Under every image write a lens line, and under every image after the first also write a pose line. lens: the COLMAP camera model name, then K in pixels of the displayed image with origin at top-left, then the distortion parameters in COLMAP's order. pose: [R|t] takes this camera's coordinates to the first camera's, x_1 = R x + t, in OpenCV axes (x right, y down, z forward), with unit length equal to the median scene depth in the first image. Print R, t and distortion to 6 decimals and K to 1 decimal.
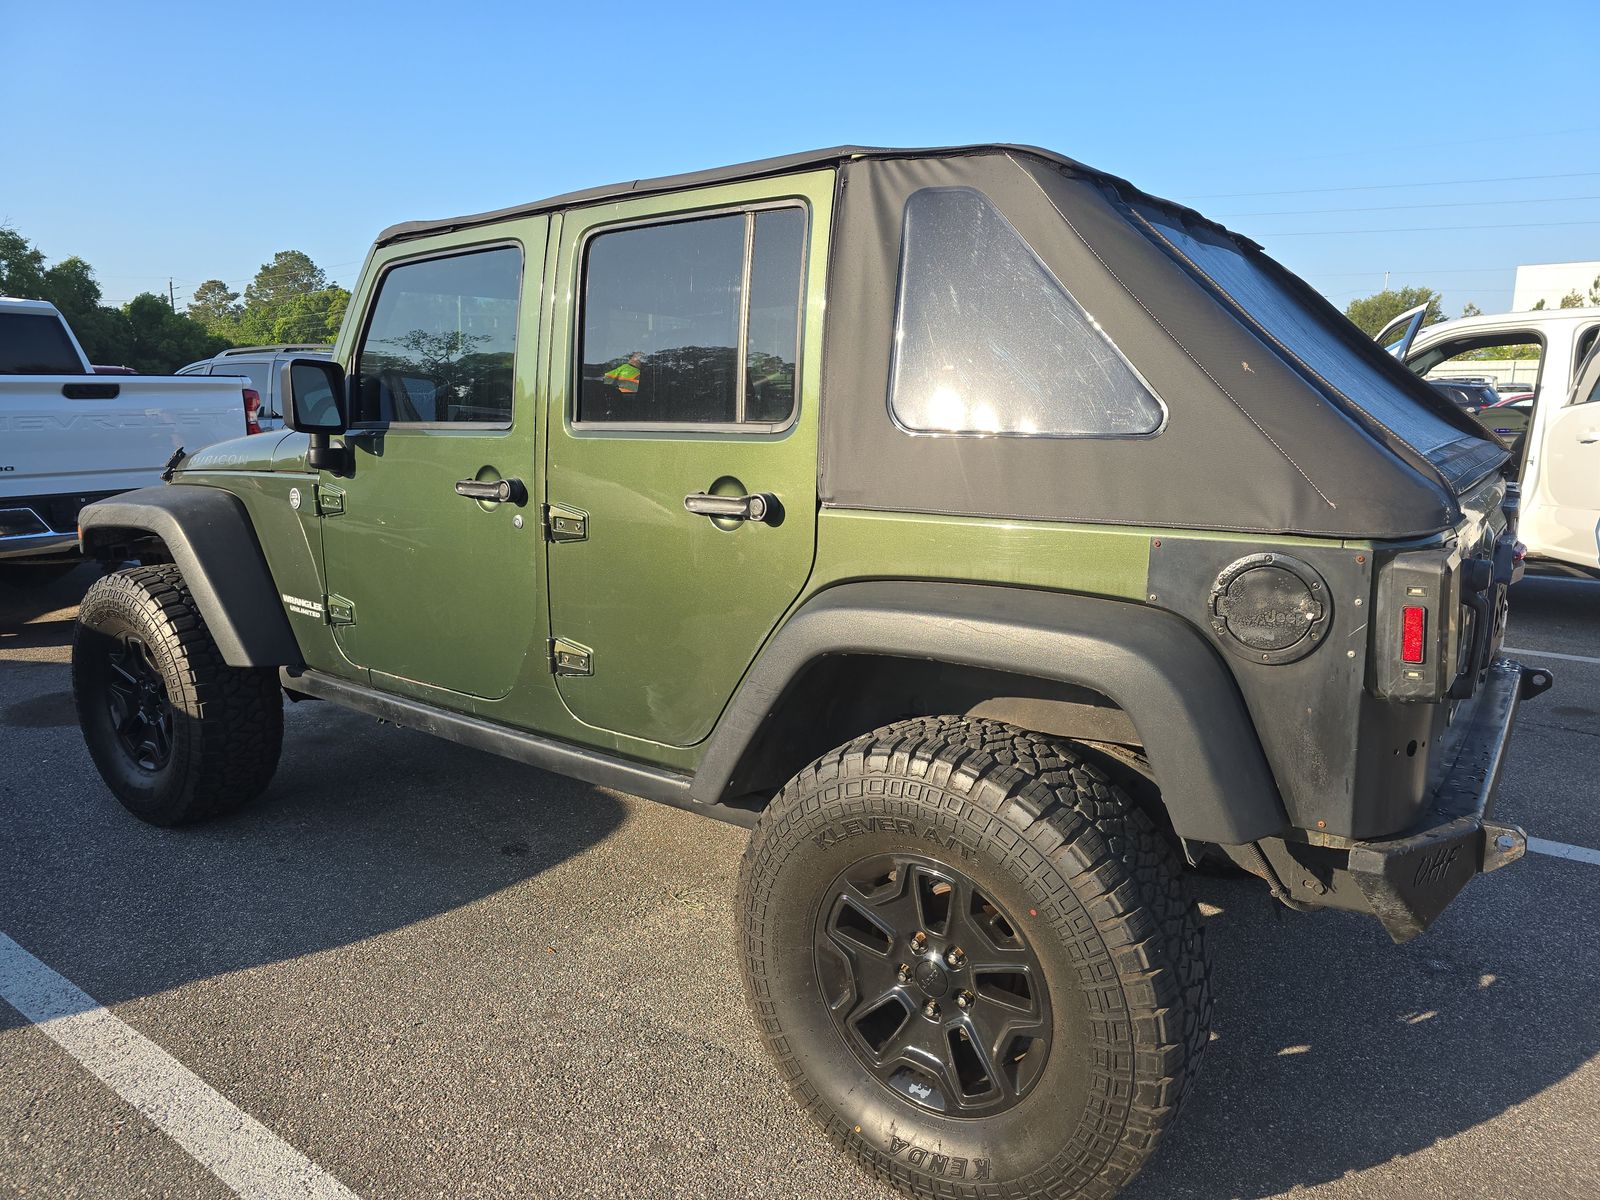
lens RADIAL K [[1059.8, 0, 800.3], [0, 1059.8, 597.4], [0, 0, 1]] dist [0.009608, -0.010566]
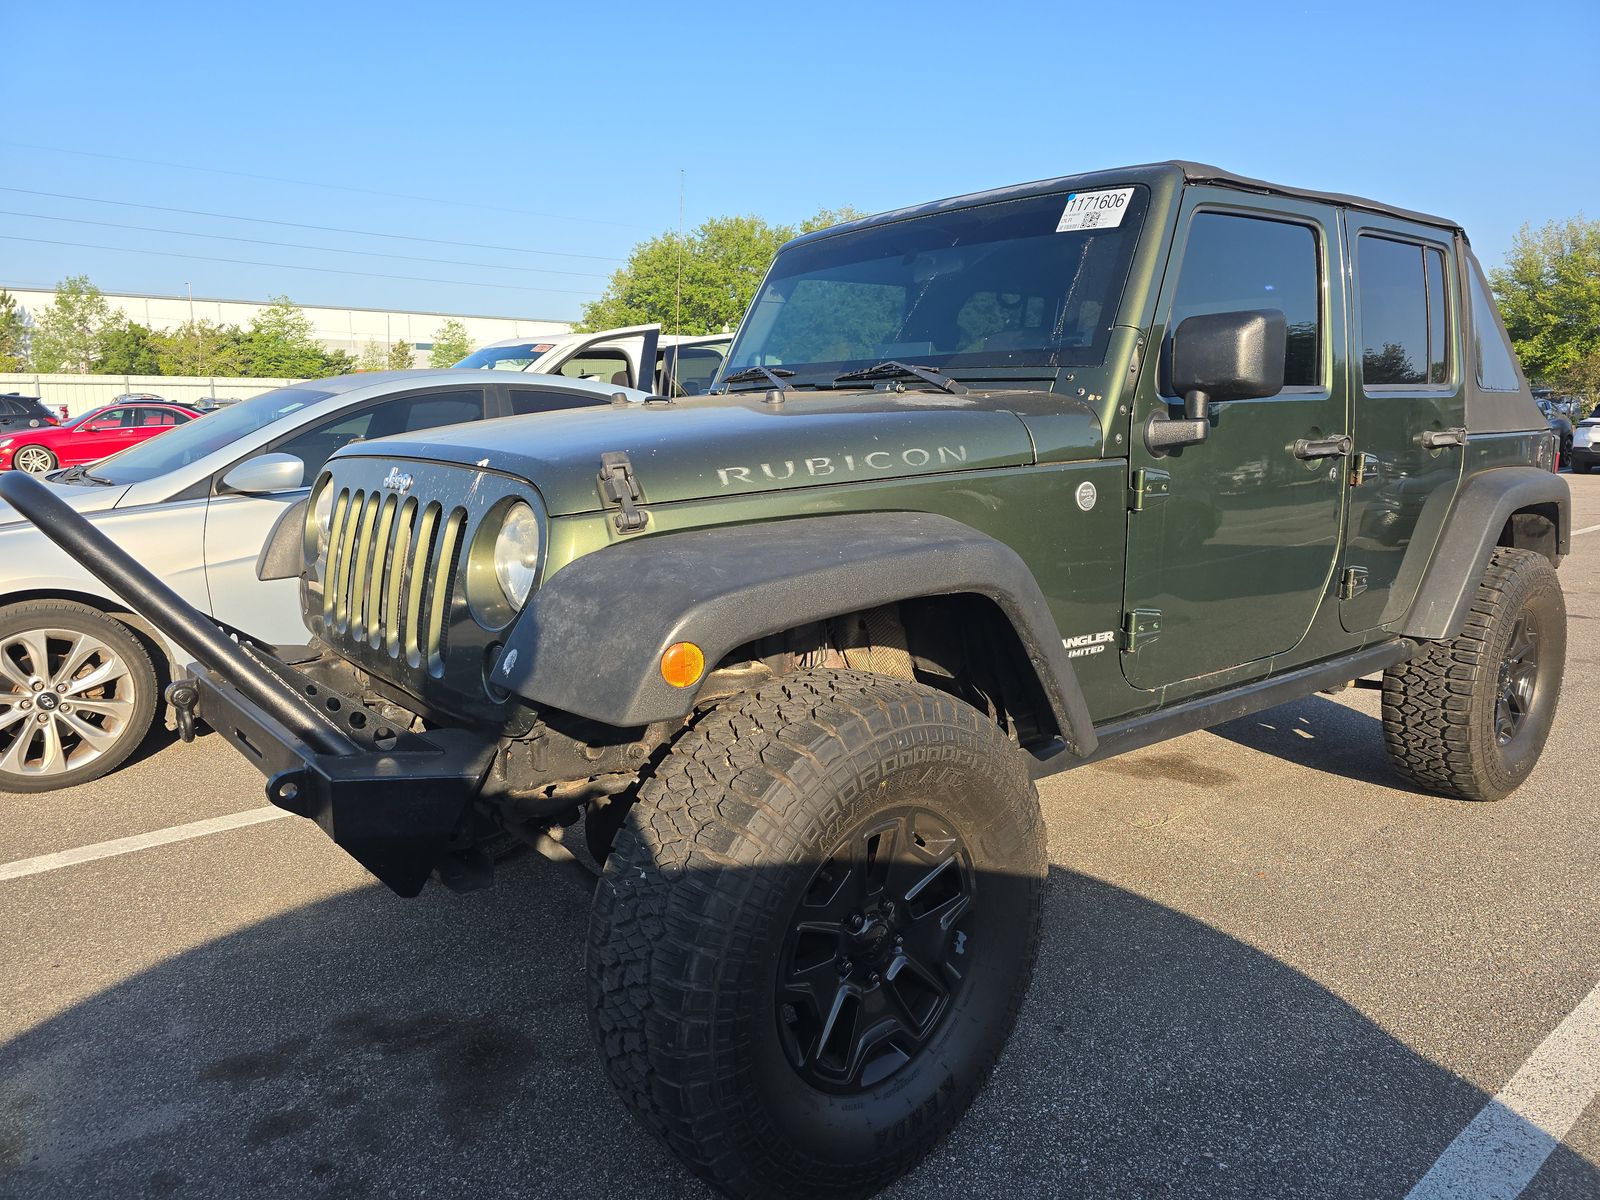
lens RADIAL K [[1059.8, 0, 804.9], [0, 1059.8, 608.0], [0, 0, 1]] dist [0.009608, -0.010566]
pose [[0.282906, -0.176749, 0.942722, -1.308045], [0.186243, 0.974290, 0.126777, -0.156263], [-0.940892, 0.139709, 0.308551, 1.037551]]
